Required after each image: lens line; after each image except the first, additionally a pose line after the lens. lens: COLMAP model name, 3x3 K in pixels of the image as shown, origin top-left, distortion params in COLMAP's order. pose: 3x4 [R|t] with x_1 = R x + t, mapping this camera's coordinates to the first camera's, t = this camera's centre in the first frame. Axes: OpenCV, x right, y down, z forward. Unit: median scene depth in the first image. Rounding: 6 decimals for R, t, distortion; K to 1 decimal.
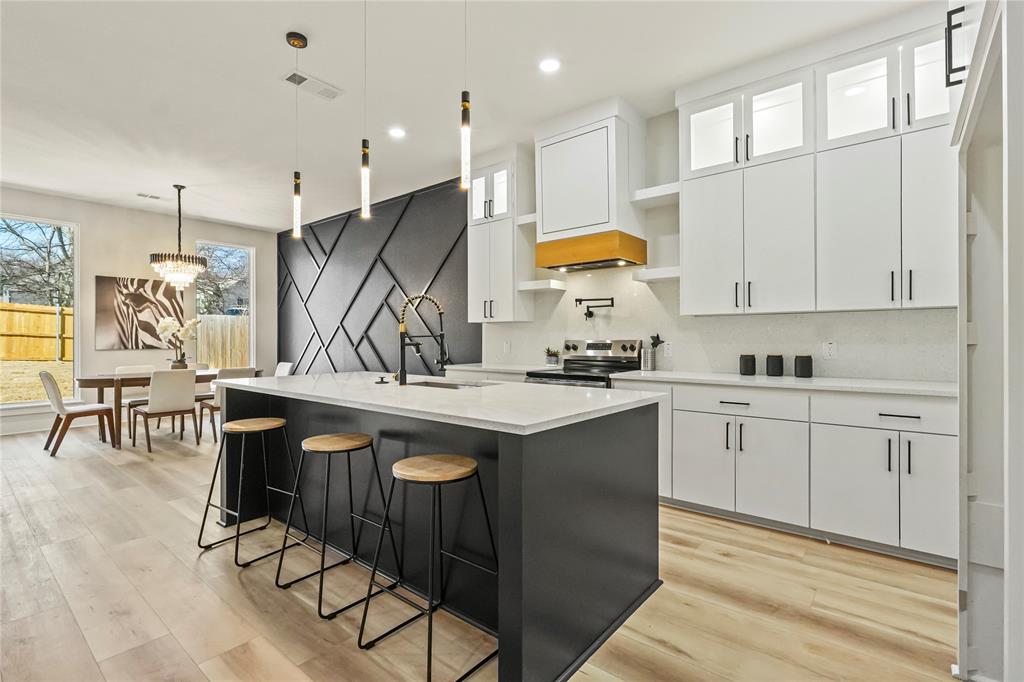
lens RADIAL K [[473.6, 0, 512.0], [0, 473.6, 341.0], [0, 0, 1]] dist [-0.002869, -0.000154]
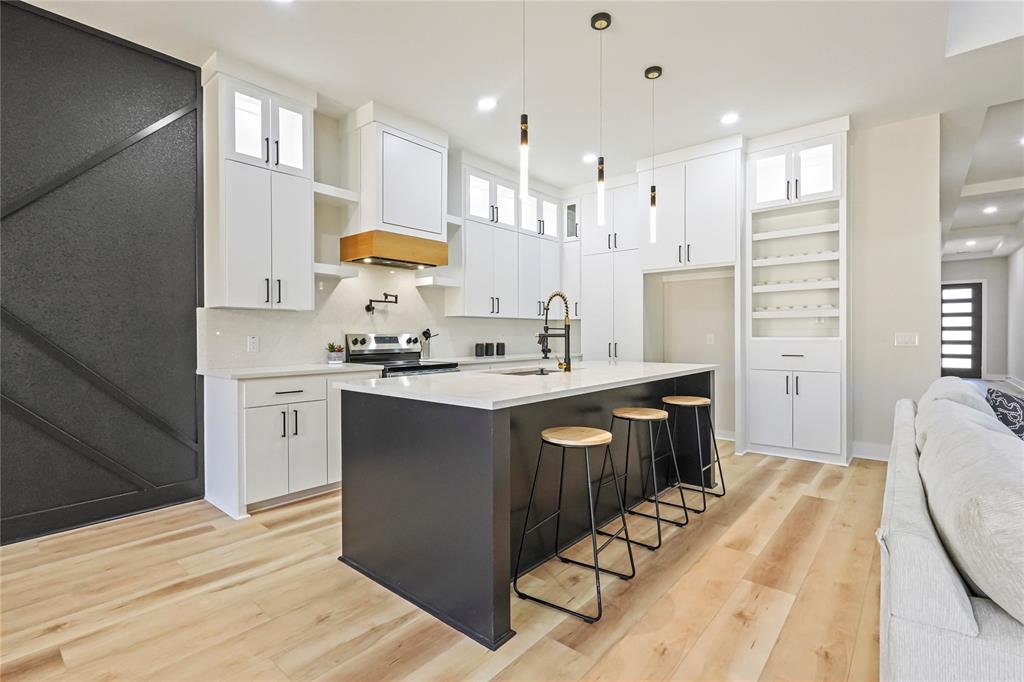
lens RADIAL K [[473.6, 0, 512.0], [0, 473.6, 341.0], [0, 0, 1]] dist [-0.002869, -0.000154]
pose [[0.023068, -0.012365, 0.999657, -0.737575], [0.002864, 0.999920, 0.012302, 0.001644], [-0.999730, 0.002579, 0.023102, 0.595941]]
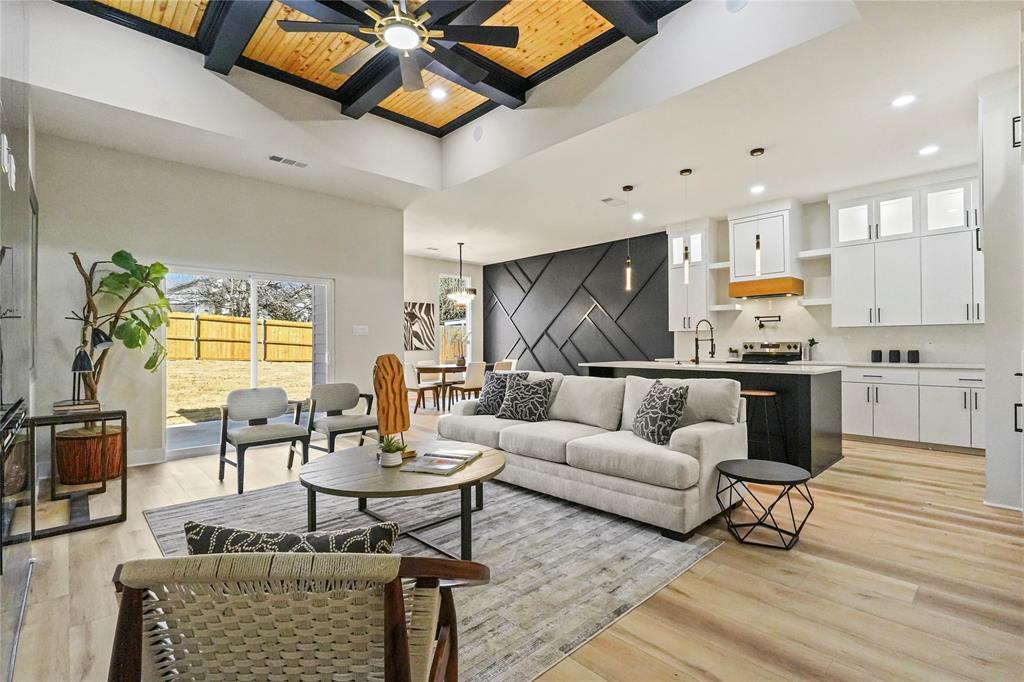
lens RADIAL K [[472.5, 0, 513.6], [0, 472.5, 343.3], [0, 0, 1]] dist [-0.001868, -0.000229]
pose [[0.992033, -0.004838, -0.125886, -0.404016], [0.004460, 0.999985, -0.003284, 0.002991], [0.125900, 0.002697, 0.992039, -0.587158]]
